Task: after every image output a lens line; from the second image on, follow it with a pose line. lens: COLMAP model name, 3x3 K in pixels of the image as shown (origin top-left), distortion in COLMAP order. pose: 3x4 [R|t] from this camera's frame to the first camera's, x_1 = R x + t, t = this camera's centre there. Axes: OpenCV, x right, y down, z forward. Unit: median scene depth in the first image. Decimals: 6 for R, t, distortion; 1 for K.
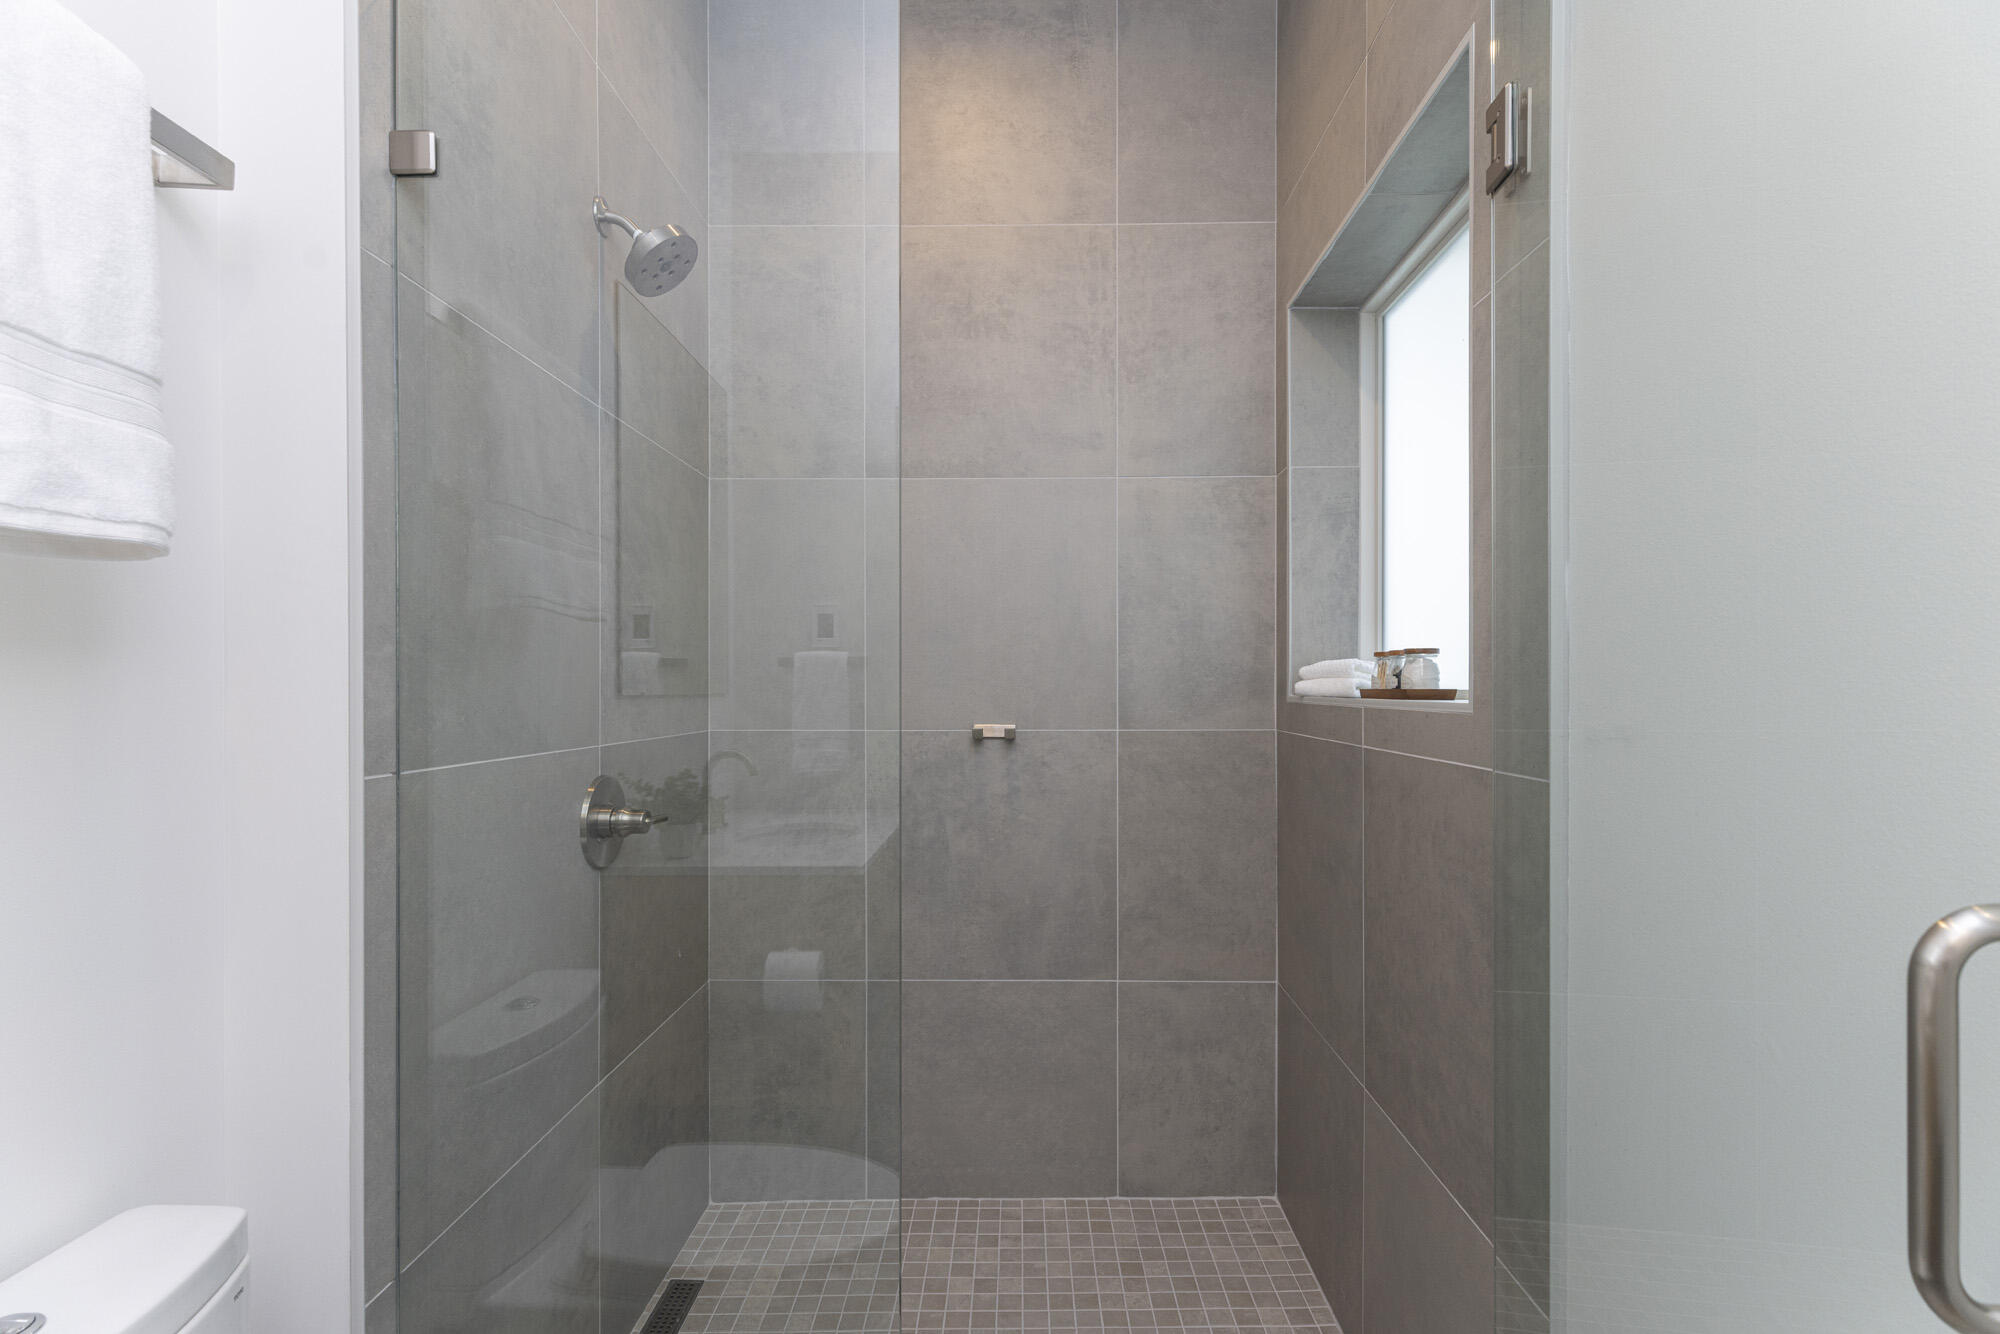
lens RADIAL K [[938.1, 0, 1028.7], [0, 938.1, 700.1], [0, 0, 1]] dist [0.002388, -0.000308]
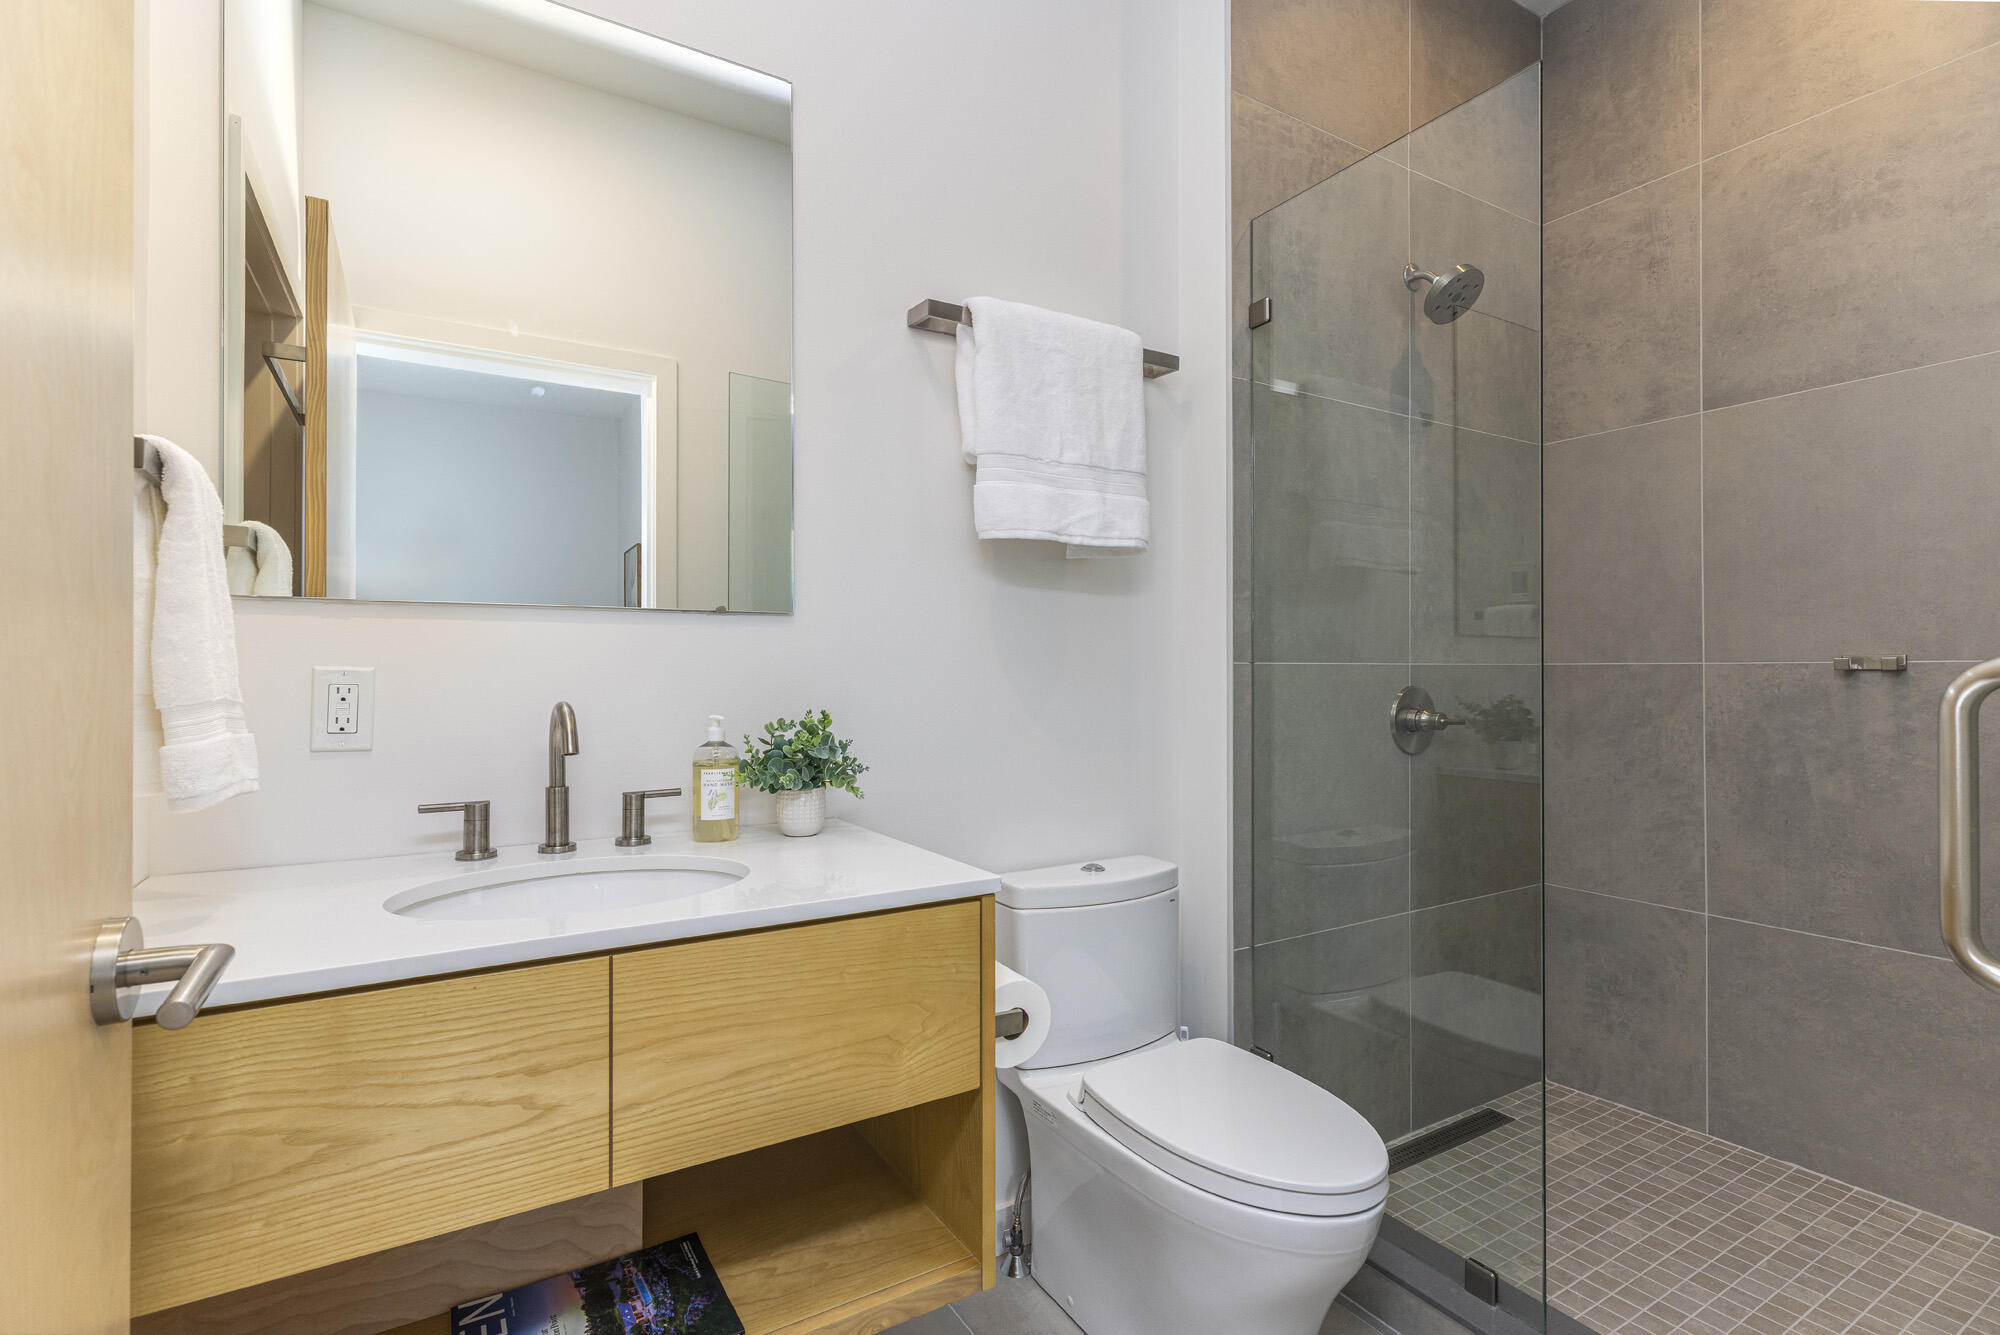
lens RADIAL K [[888.0, 0, 1018.3], [0, 888.0, 659.2], [0, 0, 1]] dist [0.004042, -0.000880]
pose [[0.547043, -0.009572, -0.837050, 0.316360], [-0.002219, 0.999915, -0.012884, 0.059665], [0.837101, 0.008906, 0.546975, -0.186899]]
